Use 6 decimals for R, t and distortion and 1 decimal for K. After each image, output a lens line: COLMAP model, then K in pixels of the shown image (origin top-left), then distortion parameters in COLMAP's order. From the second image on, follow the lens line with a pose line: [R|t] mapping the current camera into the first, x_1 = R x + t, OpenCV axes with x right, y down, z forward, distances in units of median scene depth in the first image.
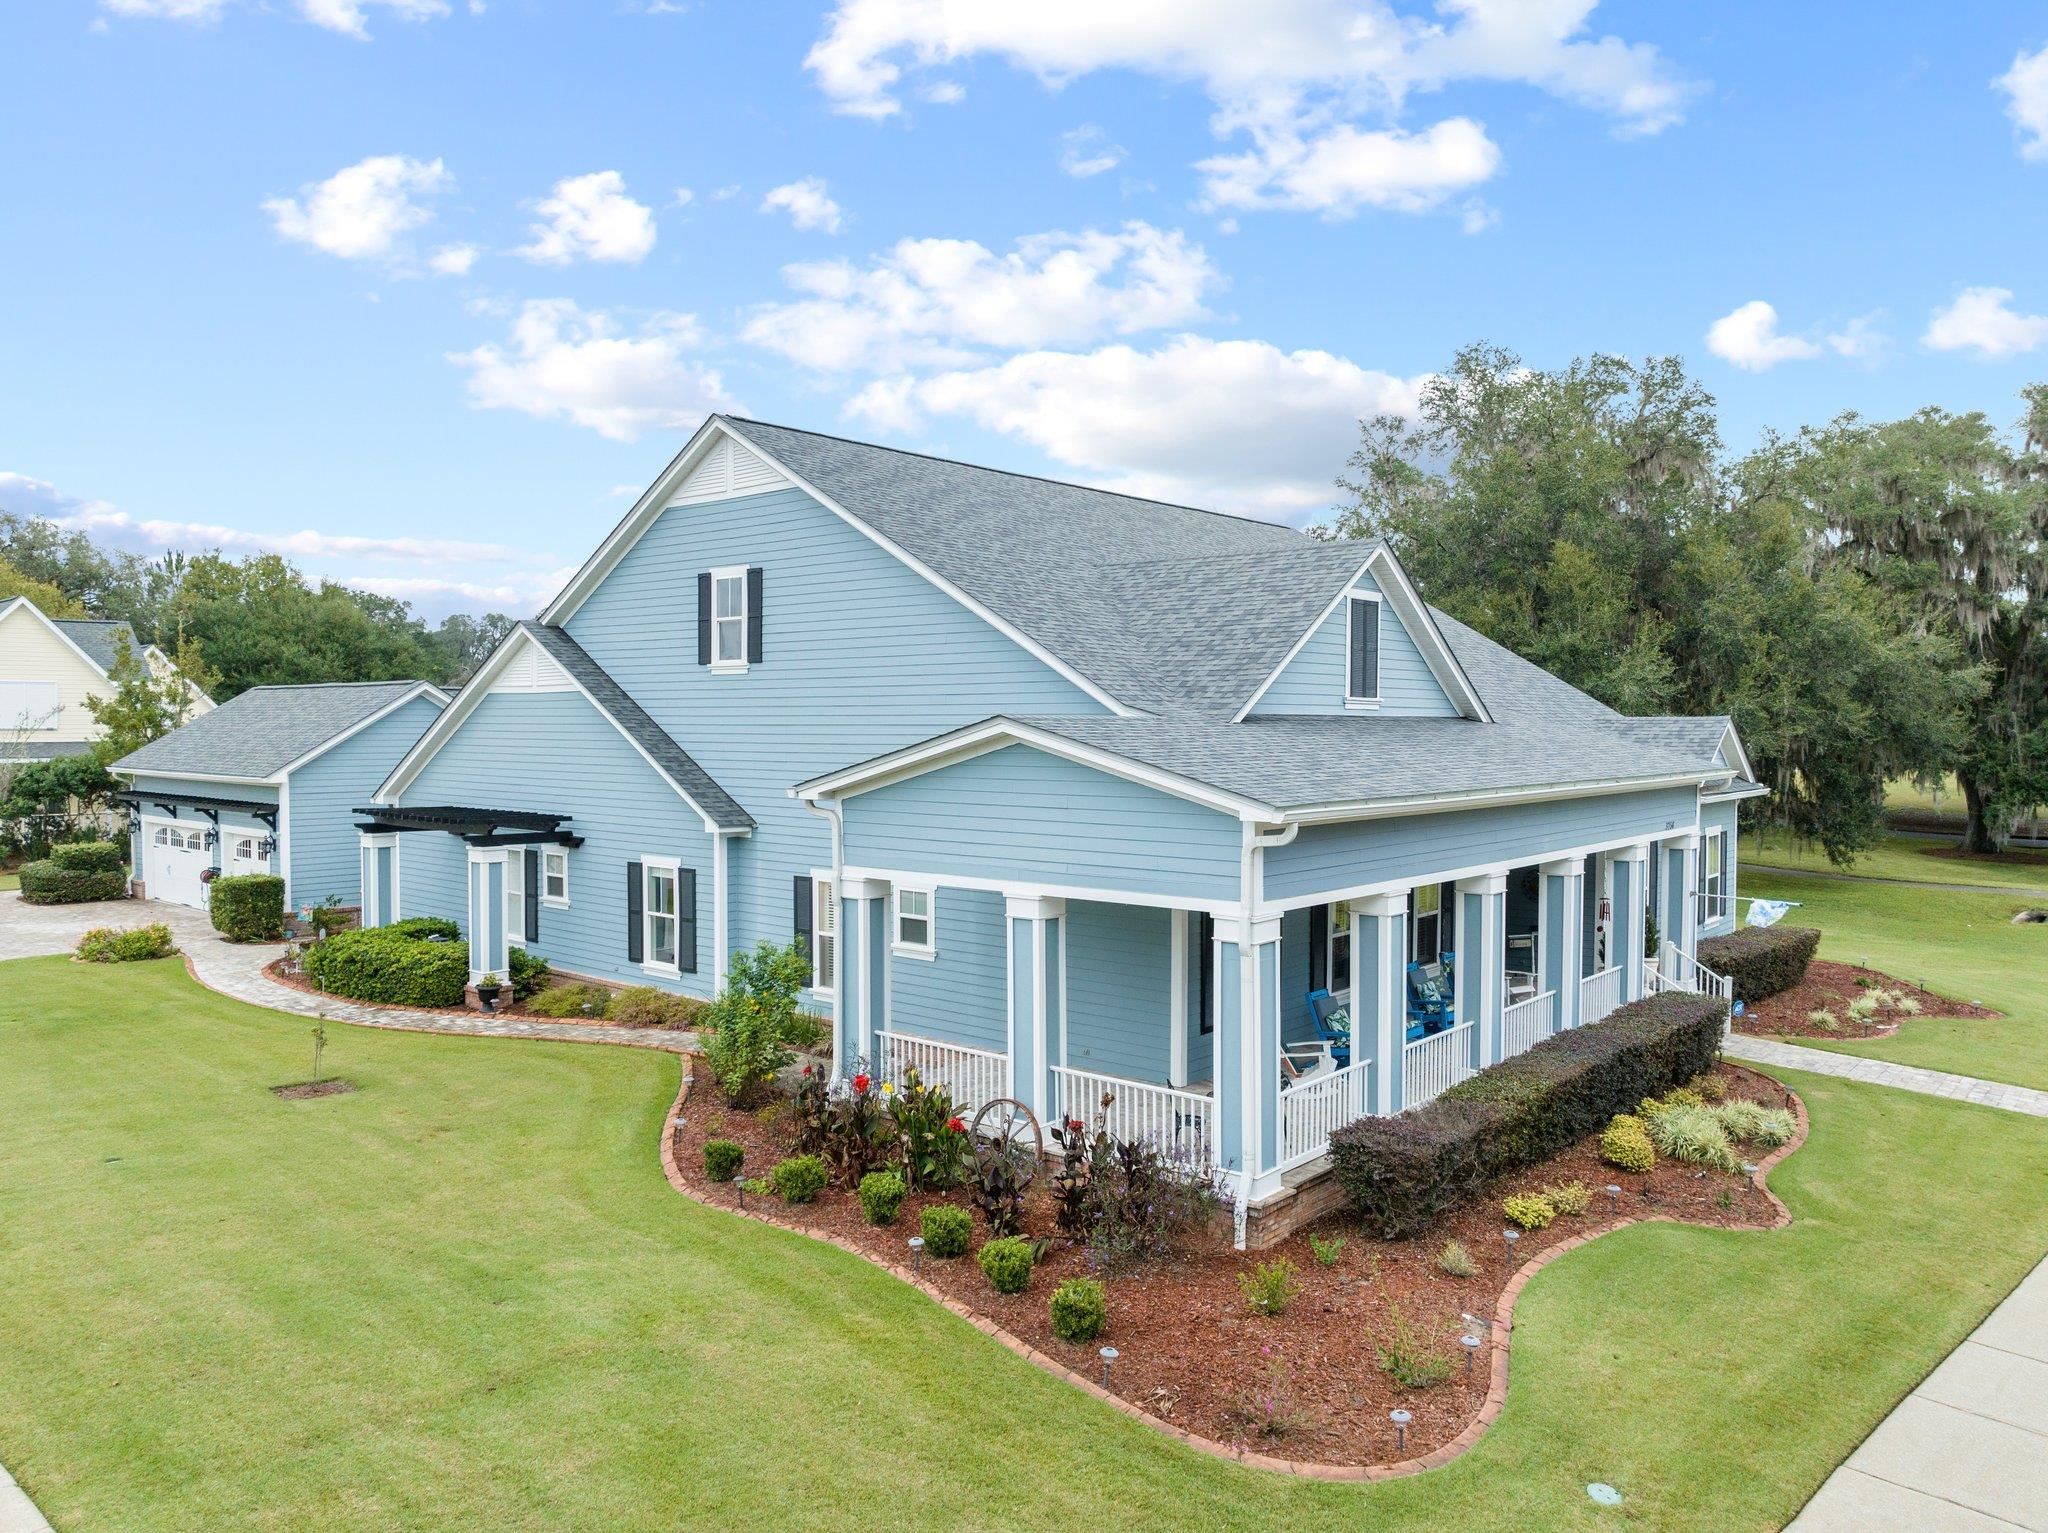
lens RADIAL K [[1447.0, 0, 1024.0], [0, 1447.0, 766.5], [0, 0, 1]] dist [-0.023544, -0.003076]
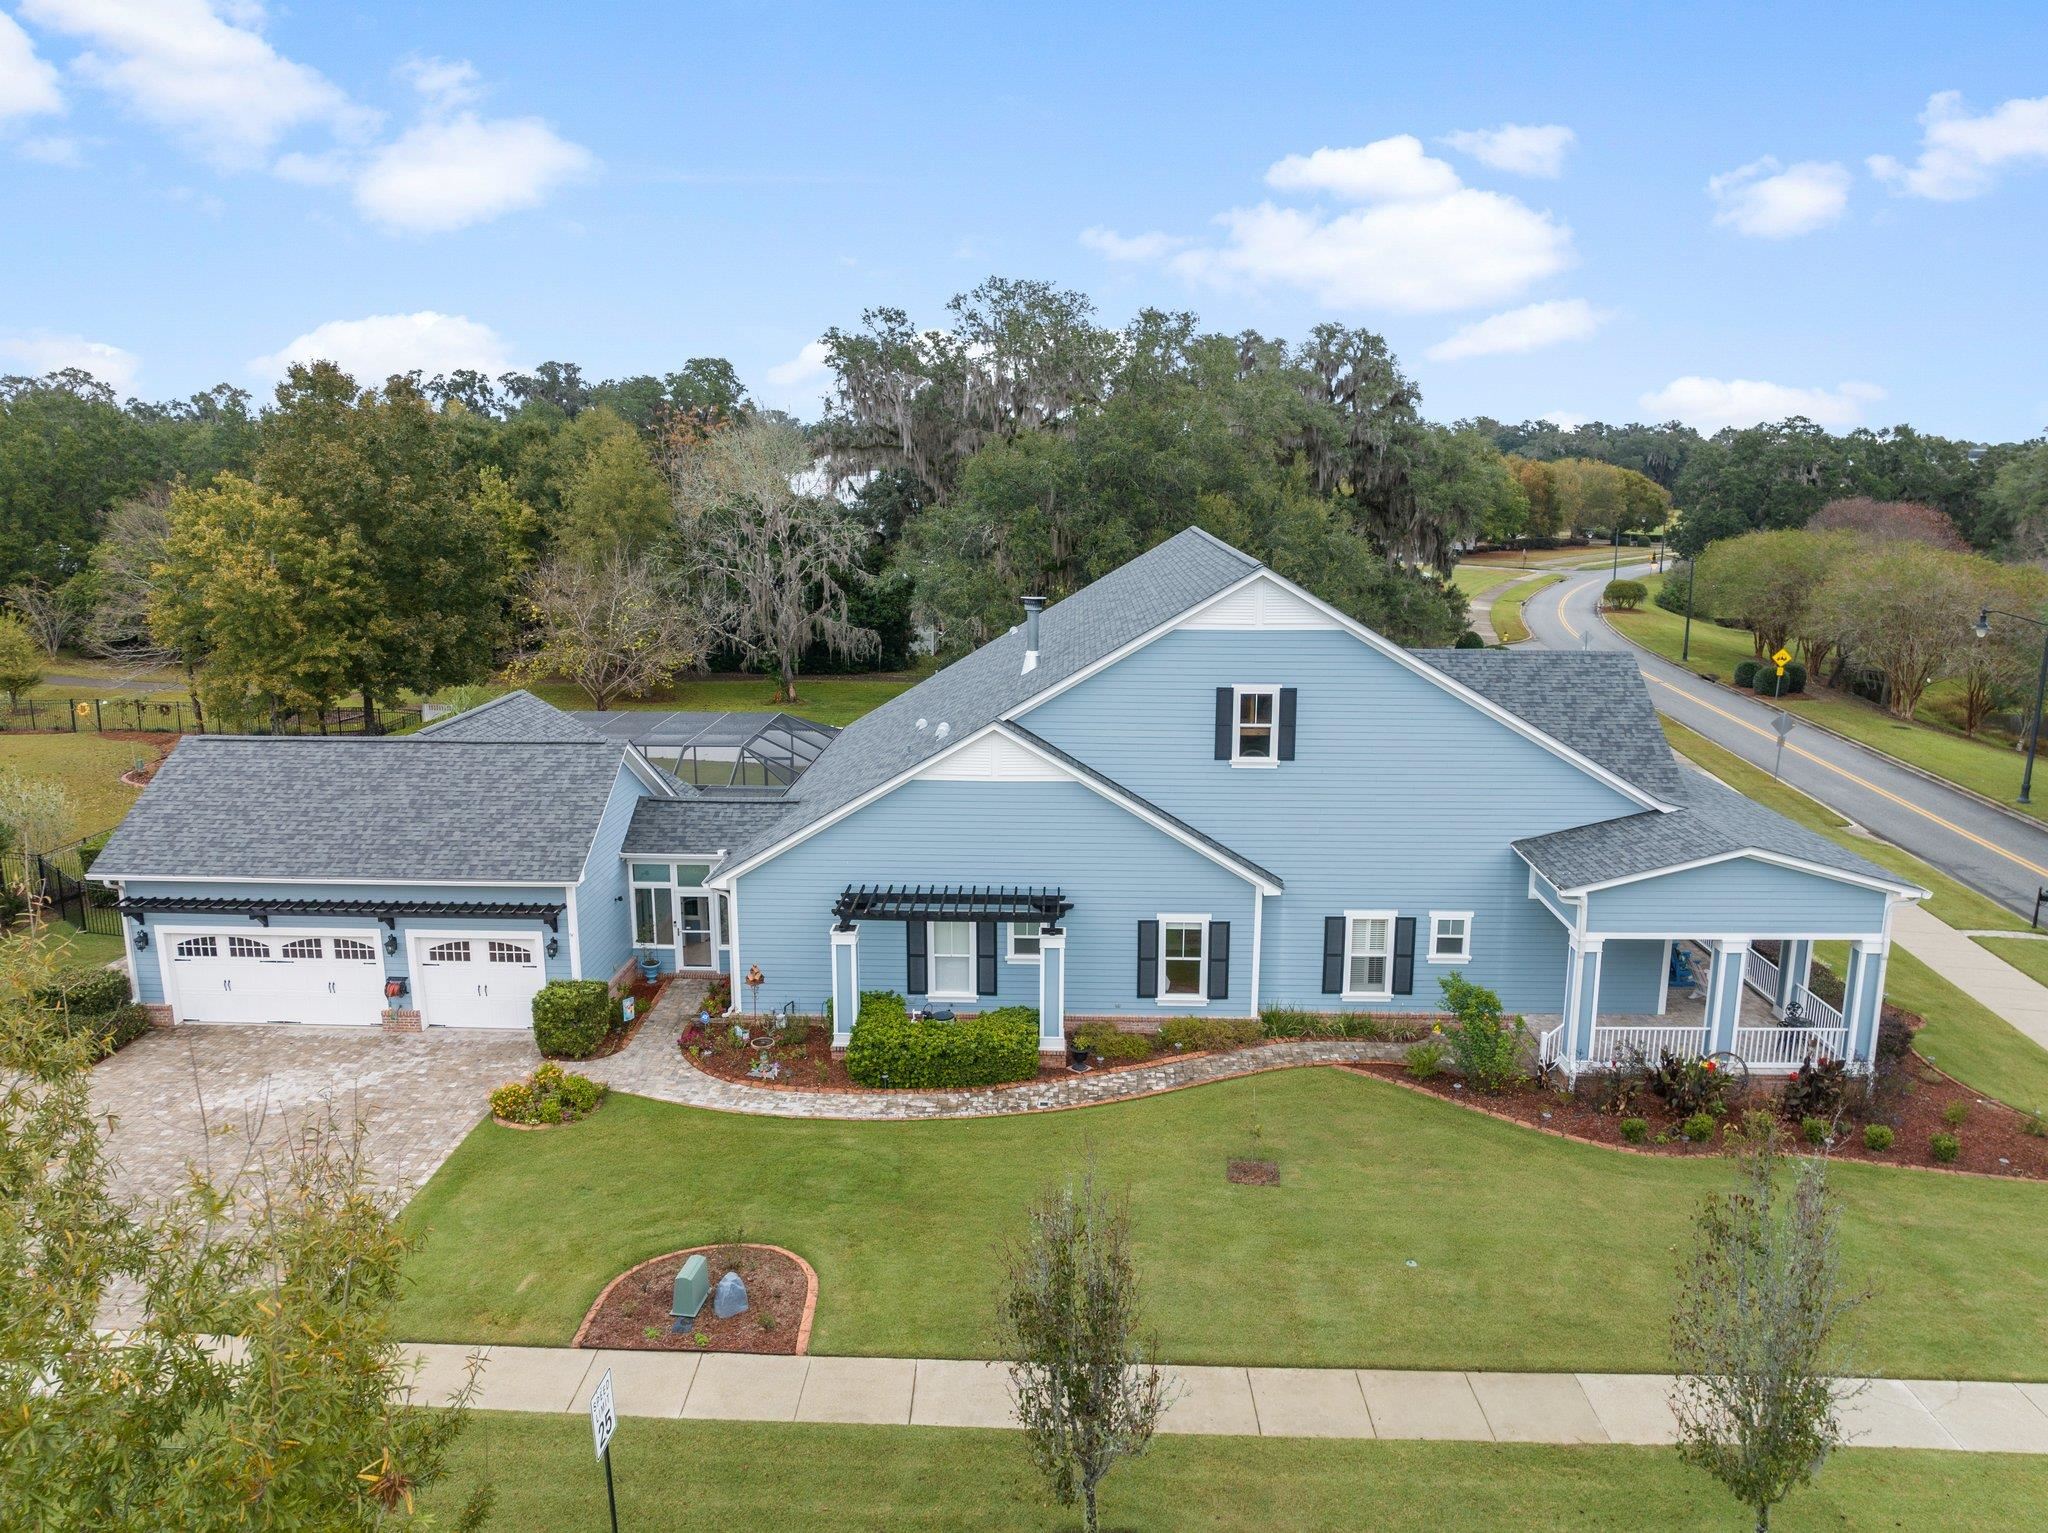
lens RADIAL K [[1447.0, 0, 1024.0], [0, 1447.0, 766.5], [0, 0, 1]] dist [-0.023544, -0.003076]
pose [[0.774348, -0.127491, 0.619783, -1.129617], [0.017247, 0.983381, 0.180735, -0.293755], [-0.632525, -0.129262, 0.763678, 0.157101]]
